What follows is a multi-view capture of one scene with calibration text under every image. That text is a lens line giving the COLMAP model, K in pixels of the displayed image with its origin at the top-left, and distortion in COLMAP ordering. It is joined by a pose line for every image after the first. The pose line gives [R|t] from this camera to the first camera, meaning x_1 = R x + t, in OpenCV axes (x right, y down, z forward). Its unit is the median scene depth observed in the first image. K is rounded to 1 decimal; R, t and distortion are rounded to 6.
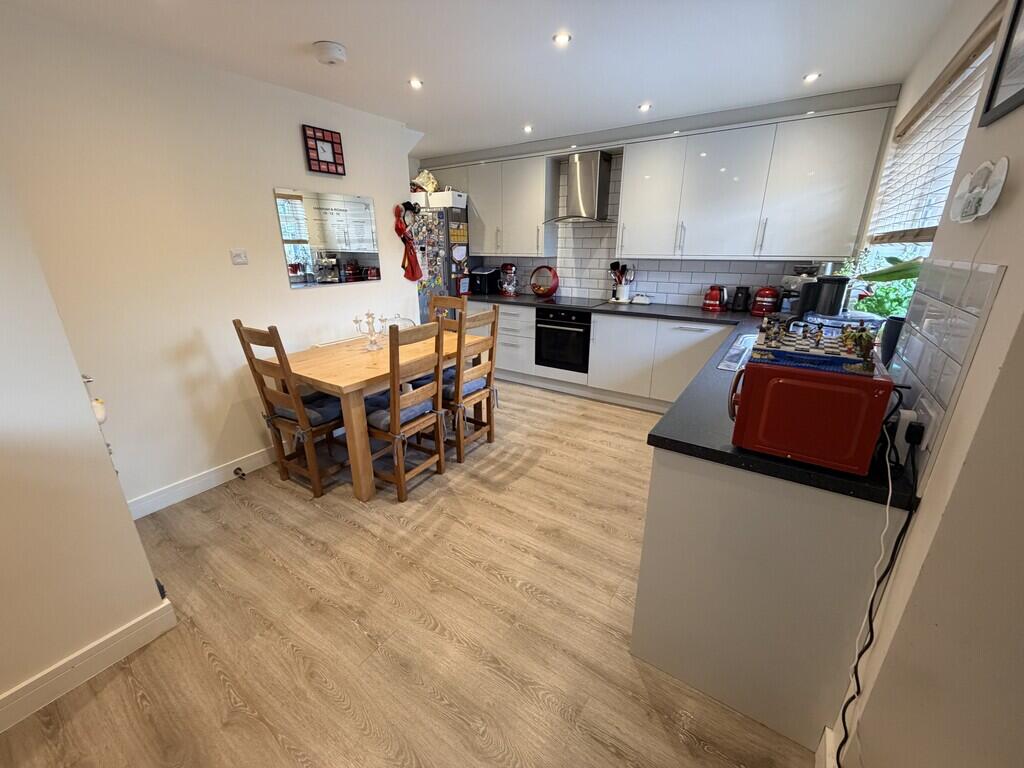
lens RADIAL K [[408.9, 0, 508.8], [0, 408.9, 382.7], [0, 0, 1]] dist [-0.000479, -0.000052]
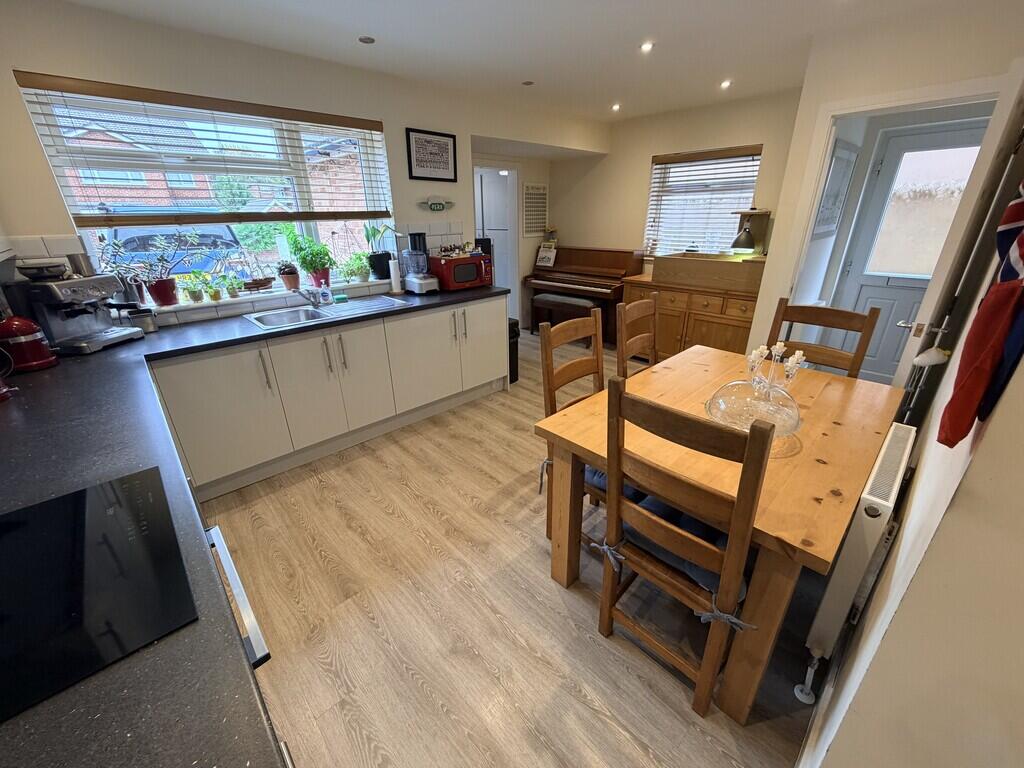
lens RADIAL K [[408.9, 0, 508.8], [0, 408.9, 382.7], [0, 0, 1]] dist [-0.000479, -0.000052]
pose [[-0.975786, -0.067619, 0.208015, -0.115166], [0.087086, 0.752286, 0.653056, -0.555001], [-0.200646, 0.655358, -0.728181, 1.600704]]
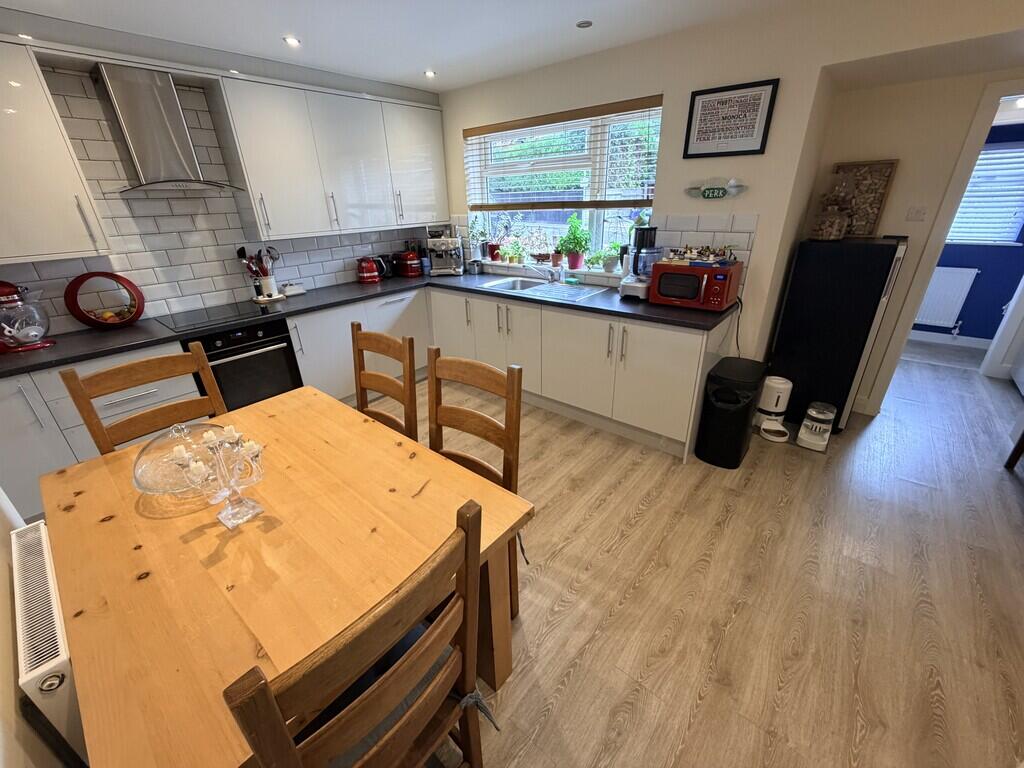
lens RADIAL K [[409.0, 0, 512.0], [0, 409.0, 384.0], [0, 0, 1]] dist [0.000885, -0.000119]
pose [[0.106109, -0.413099, 0.904483, -0.672151], [0.348603, 0.867341, 0.355239, -0.269052], [-0.931245, 0.277611, 0.236040, 0.688323]]
